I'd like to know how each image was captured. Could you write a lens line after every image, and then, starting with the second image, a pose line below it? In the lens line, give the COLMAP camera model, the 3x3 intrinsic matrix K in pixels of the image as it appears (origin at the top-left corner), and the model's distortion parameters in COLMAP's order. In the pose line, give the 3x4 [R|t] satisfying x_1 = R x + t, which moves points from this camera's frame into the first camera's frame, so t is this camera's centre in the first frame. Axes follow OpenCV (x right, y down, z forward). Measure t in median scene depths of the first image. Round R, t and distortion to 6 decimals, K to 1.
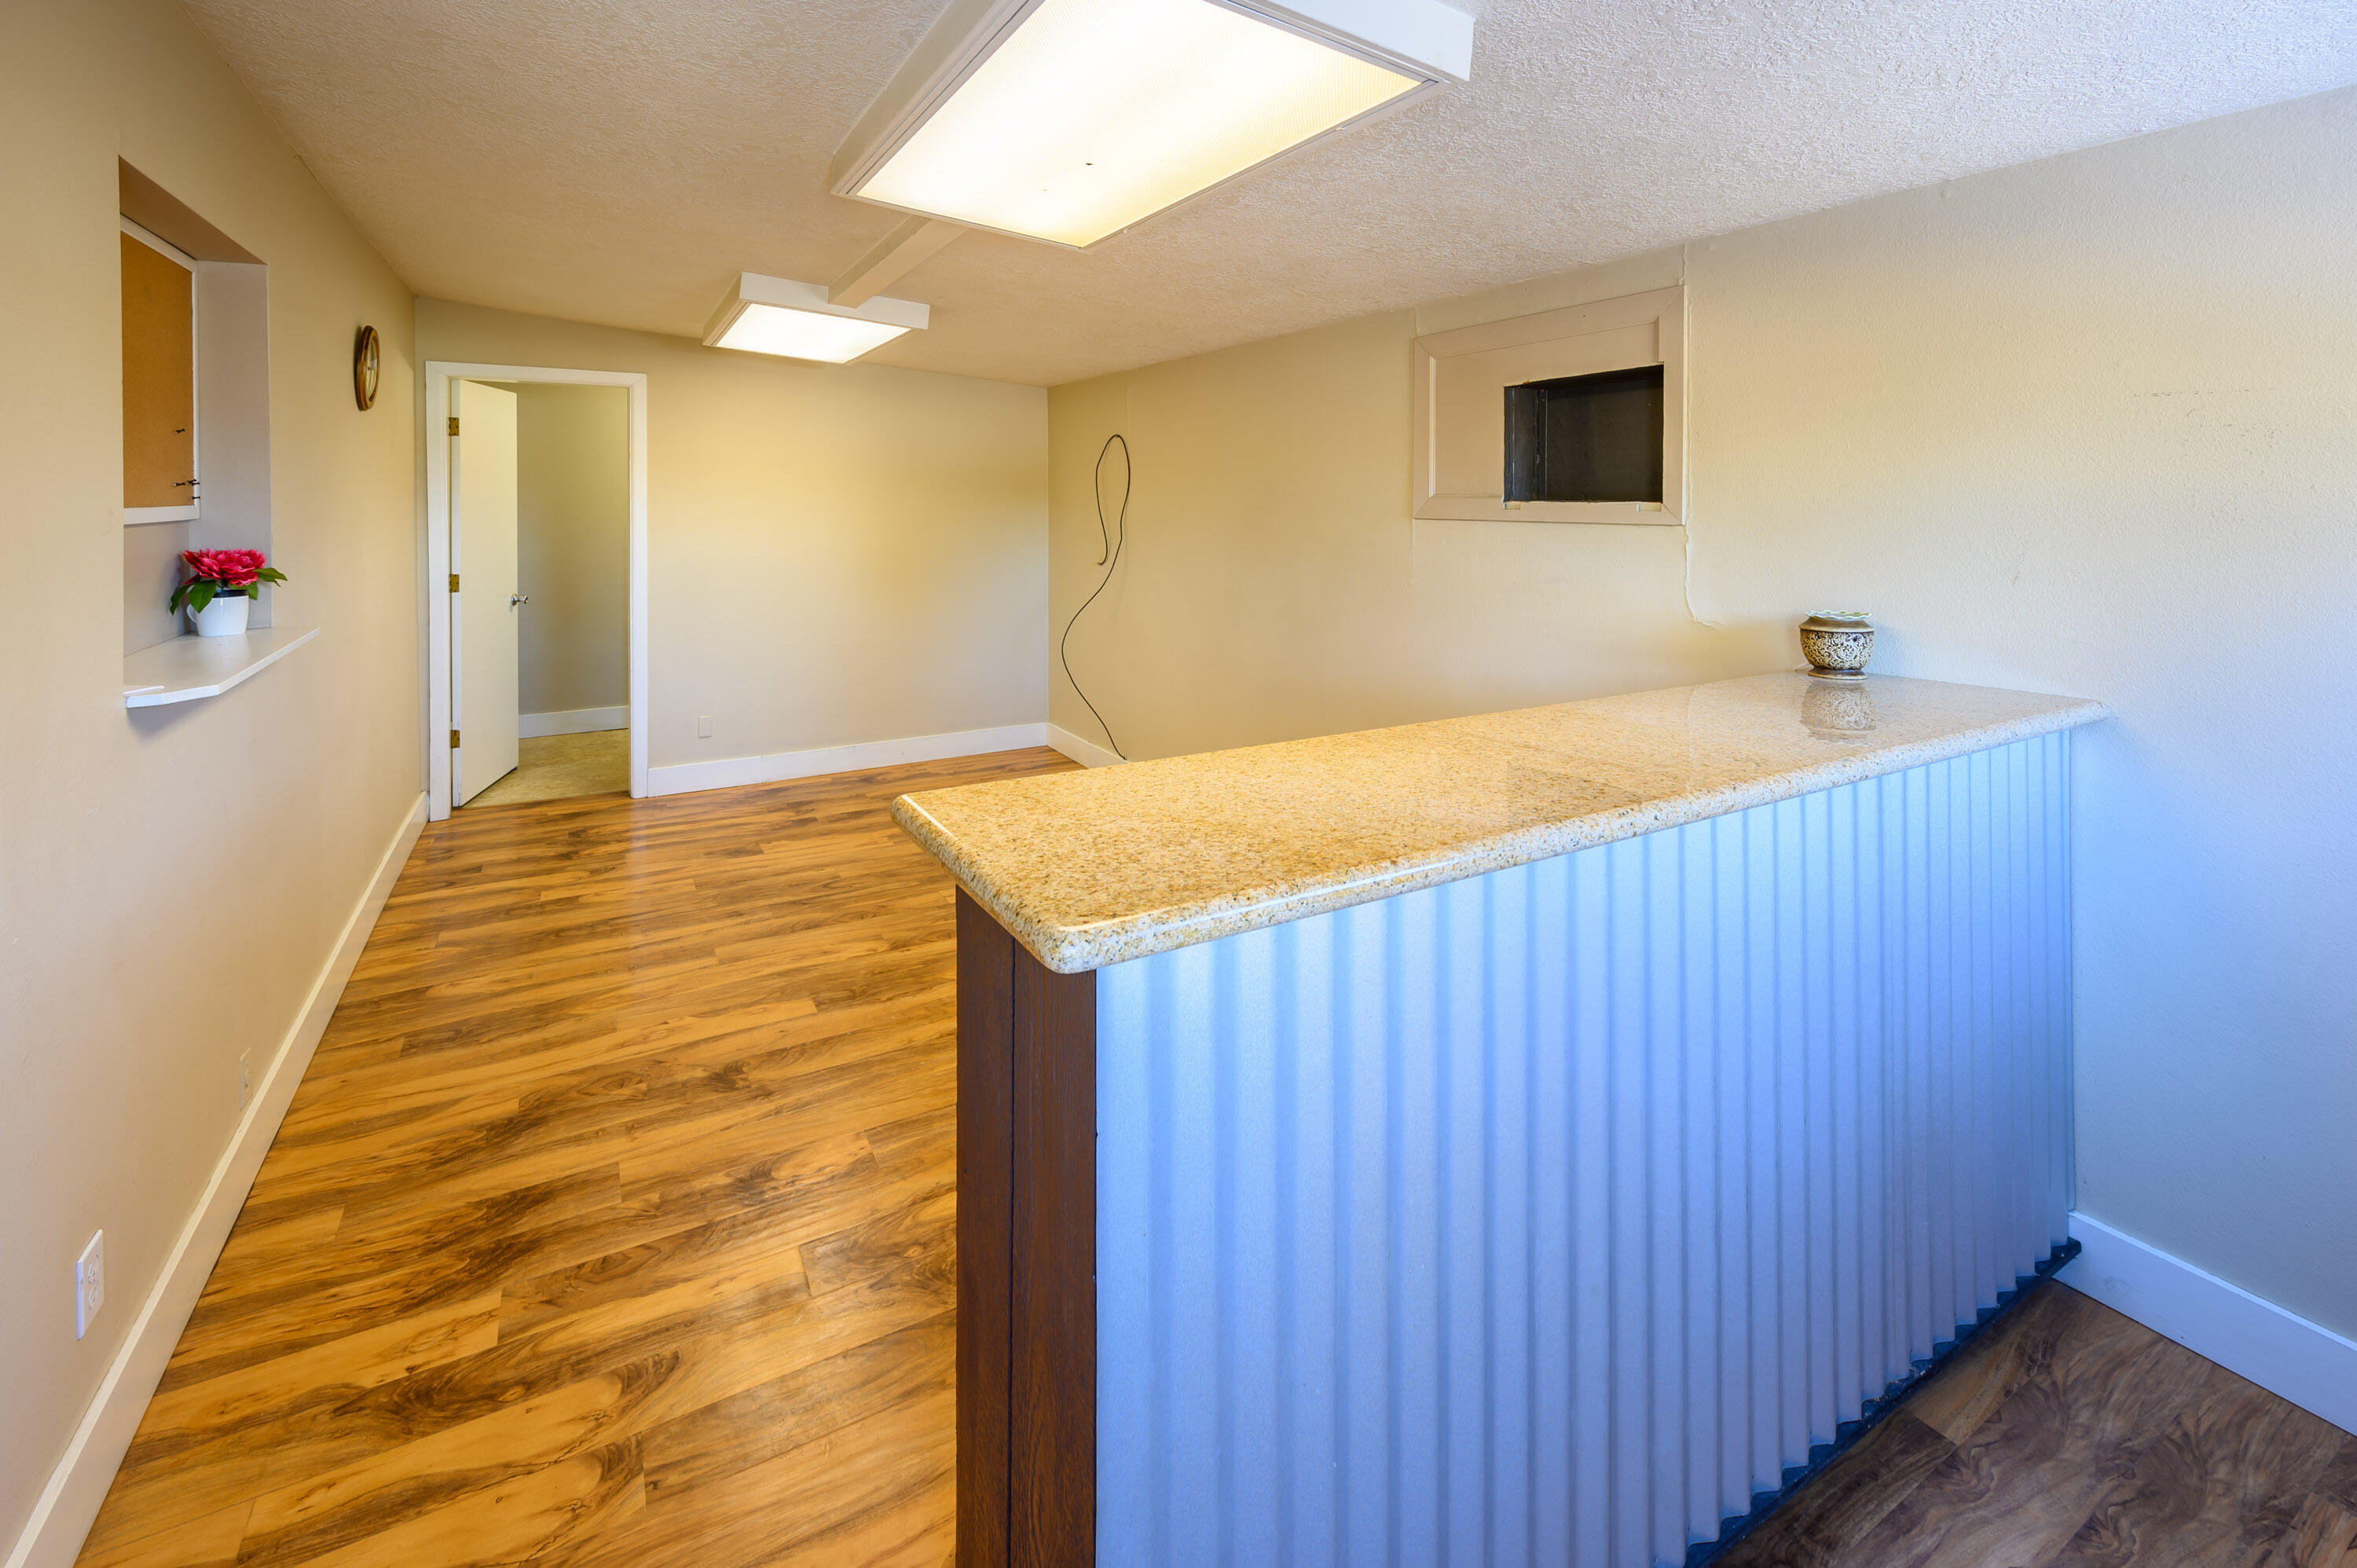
lens RADIAL K [[1013.6, 0, 1172.5], [0, 1013.6, 754.5], [0, 0, 1]] dist [-0.000673, -0.000210]
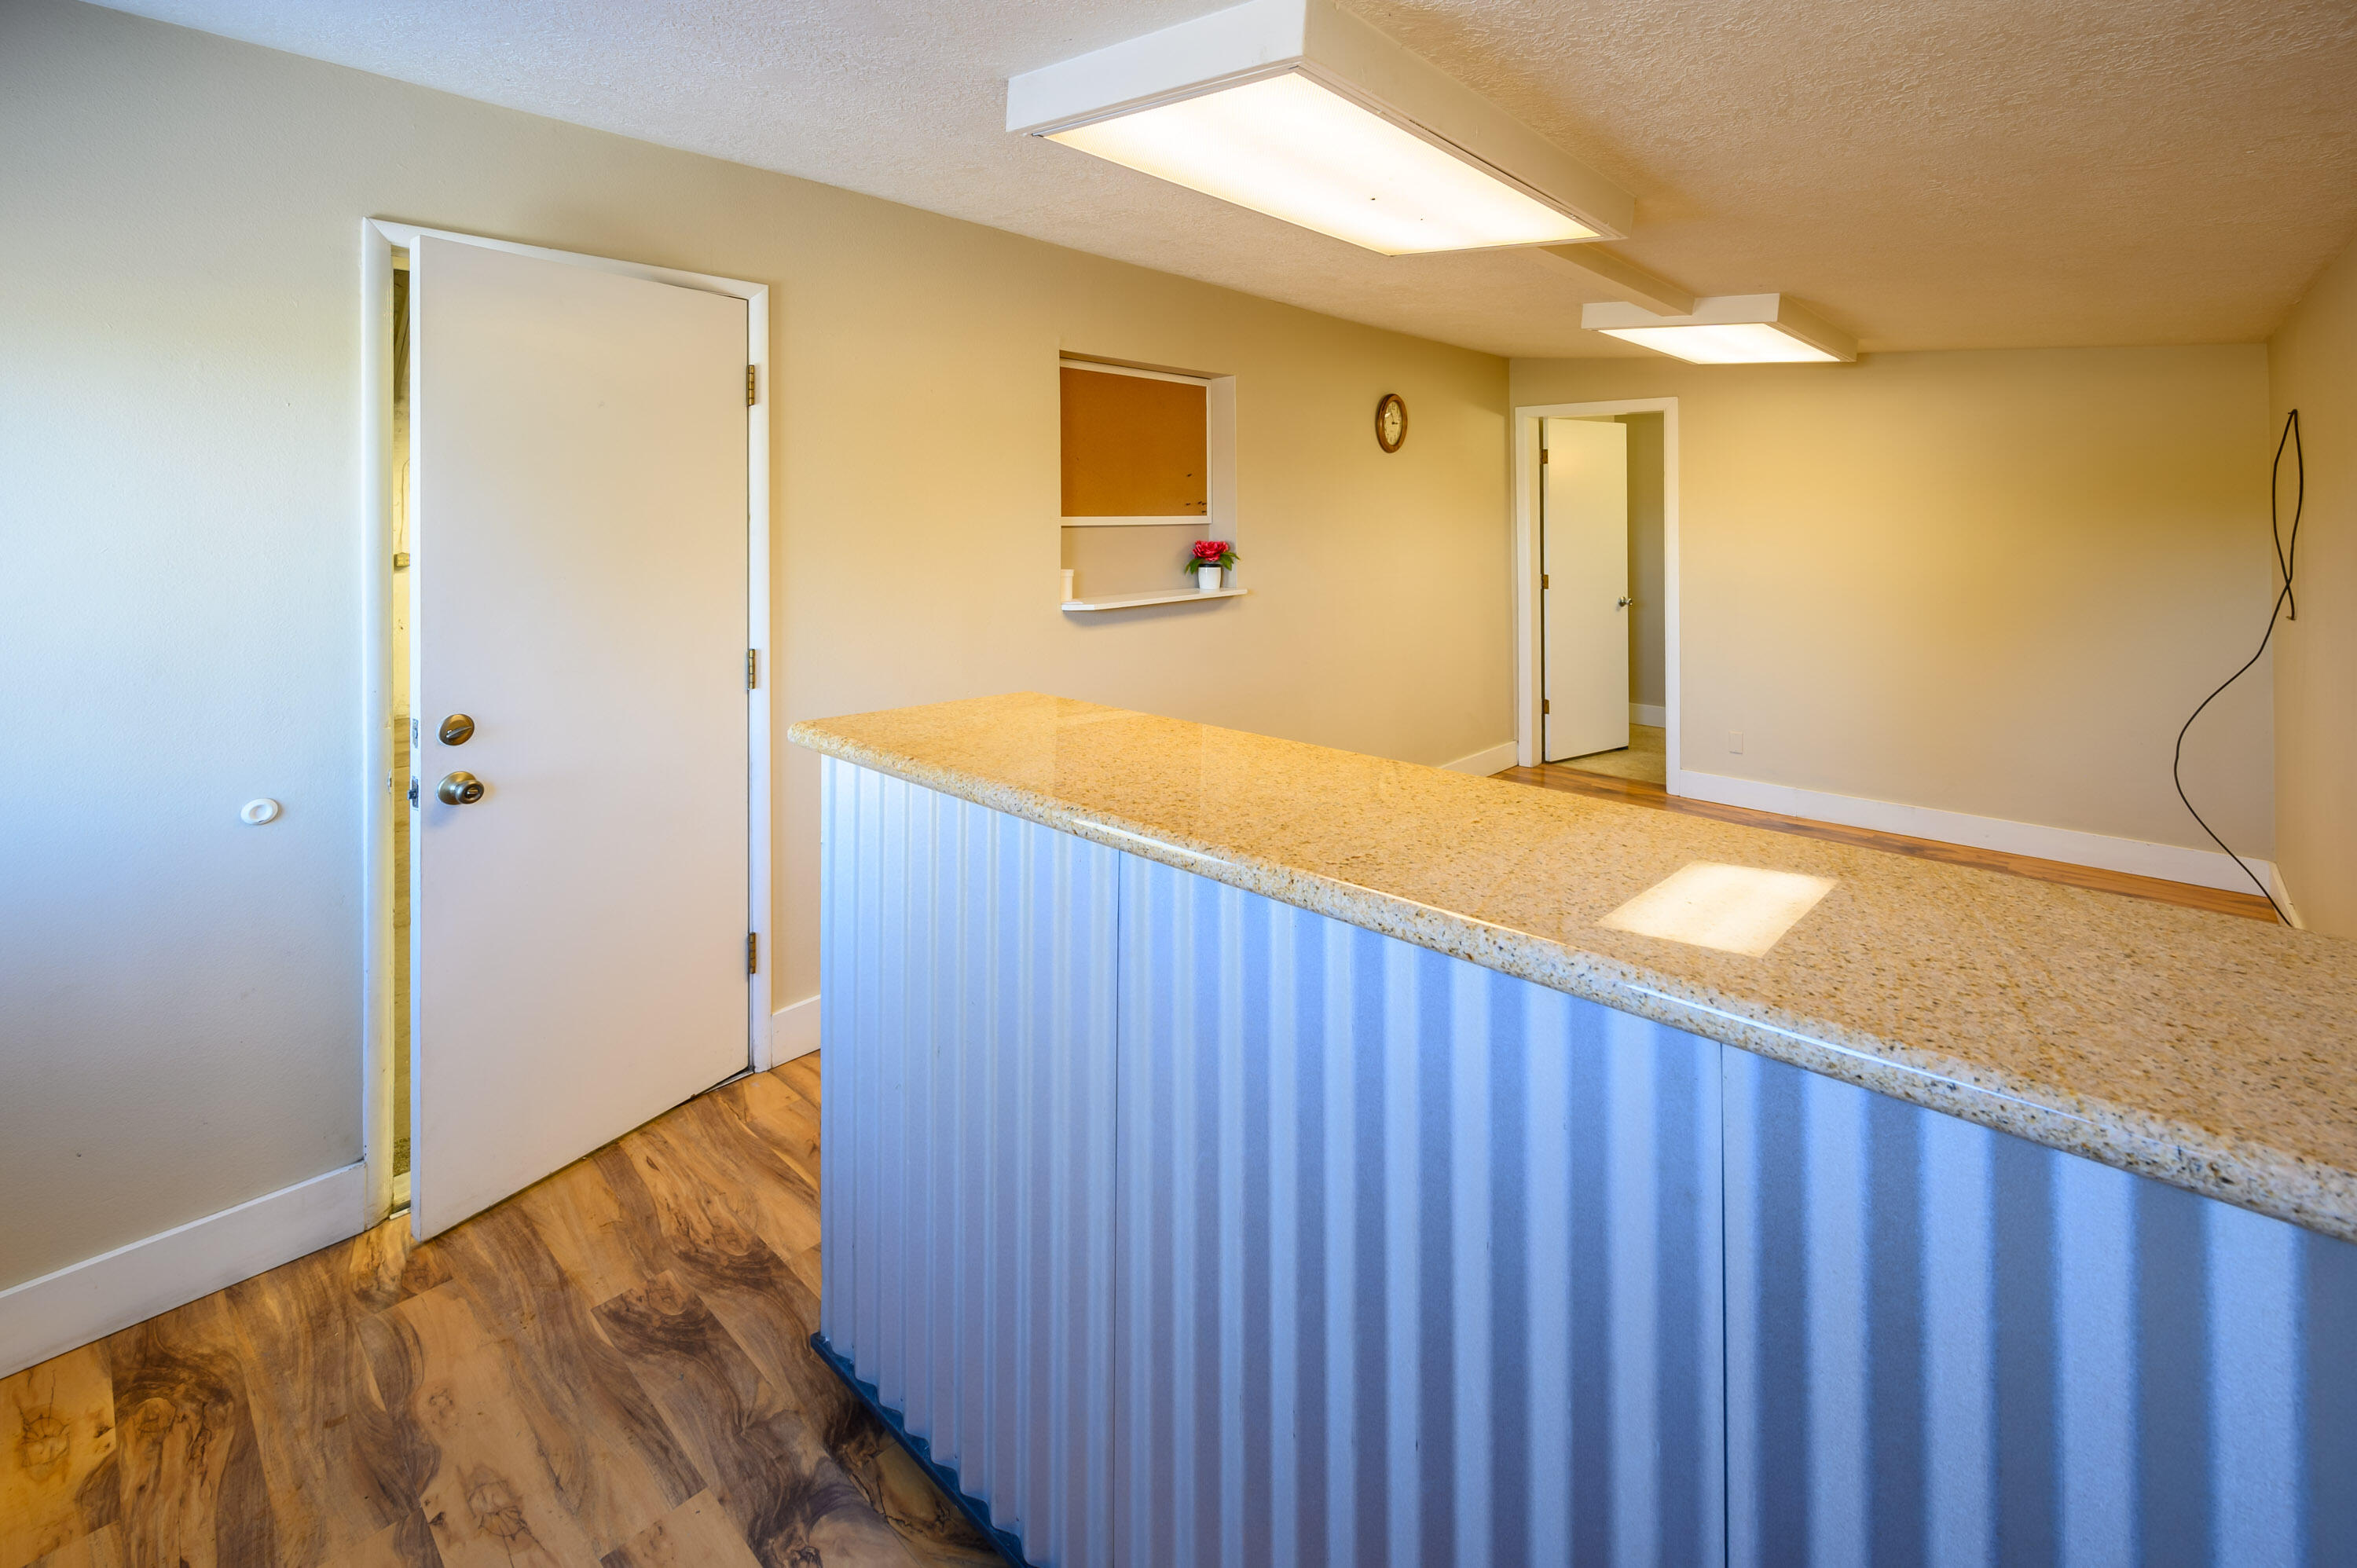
lens RADIAL K [[1013.6, 0, 1172.5], [0, 1013.6, 754.5], [0, 0, 1]] dist [-0.000673, -0.000210]
pose [[0.306872, 0.223755, -0.925075, 0.410626], [-0.236925, 0.959333, 0.153447, -0.052665], [0.921790, 0.172084, 0.347406, 0.203874]]
